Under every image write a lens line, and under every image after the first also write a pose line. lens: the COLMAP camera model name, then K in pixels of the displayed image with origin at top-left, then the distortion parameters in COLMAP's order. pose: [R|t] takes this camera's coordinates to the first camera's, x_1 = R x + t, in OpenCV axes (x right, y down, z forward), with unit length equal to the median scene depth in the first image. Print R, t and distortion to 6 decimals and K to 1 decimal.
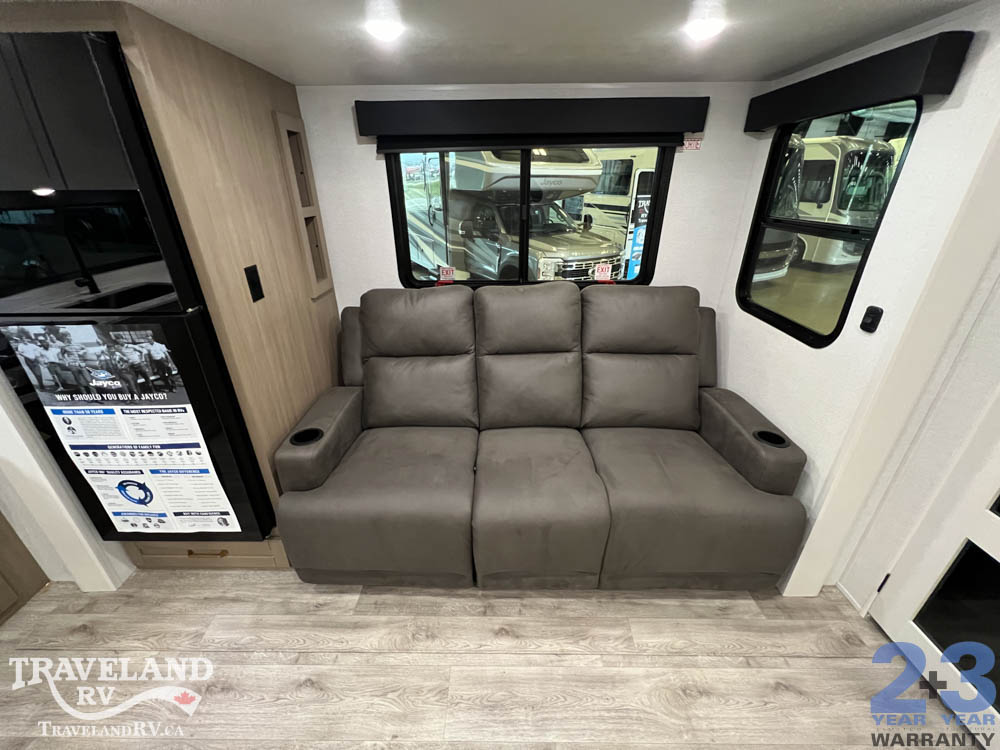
lens RADIAL K [[400.3, 0, 498.8], [0, 400.3, 373.3], [0, 0, 1]] dist [-0.001111, 0.000263]
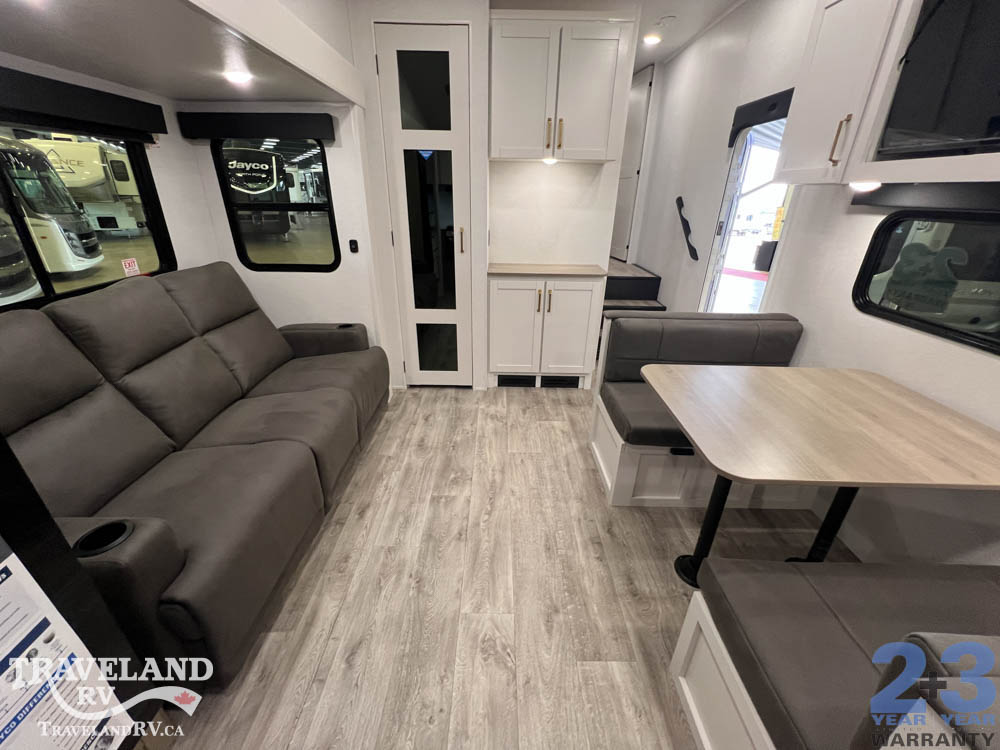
lens RADIAL K [[400.3, 0, 497.2], [0, 400.3, 373.1], [0, 0, 1]] dist [-0.001111, 0.000263]
pose [[-0.005622, -0.409376, 0.912348, -1.018332], [0.419421, 0.827268, 0.373784, -0.044886], [-0.907775, 0.384759, 0.167049, 0.194660]]
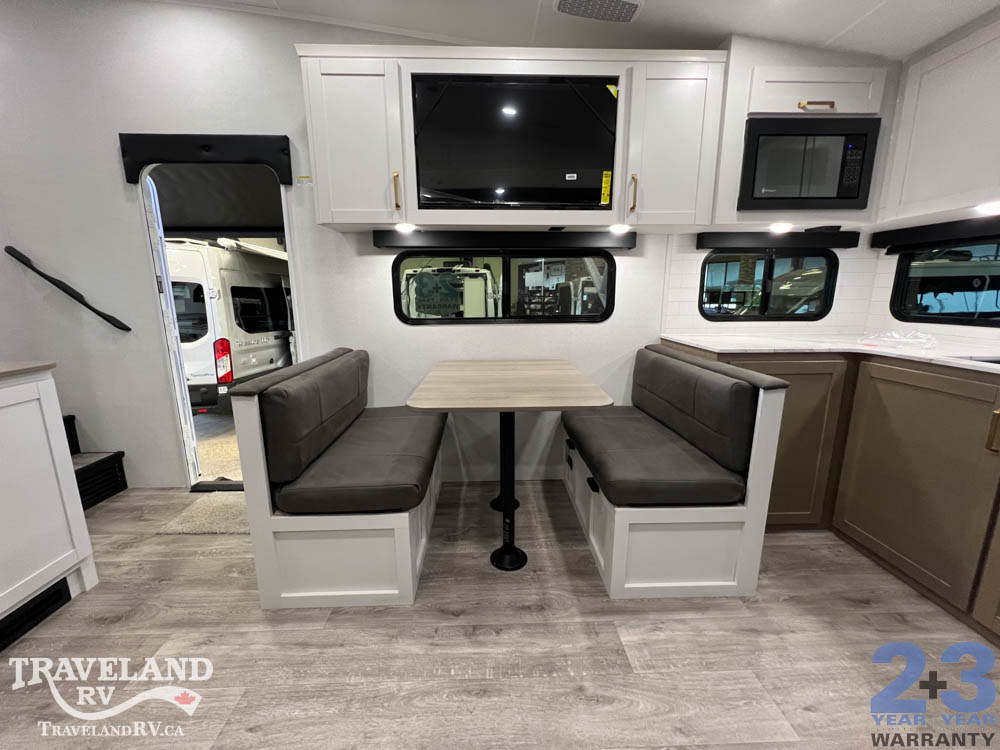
lens RADIAL K [[400.3, 0, 497.8], [0, 400.3, 373.3], [0, 0, 1]] dist [-0.001111, 0.000263]
pose [[-0.999172, 0.015560, -0.037590, -0.123806], [-0.010248, 0.797908, 0.602693, -0.096328], [0.039372, 0.602579, -0.797087, 0.729396]]
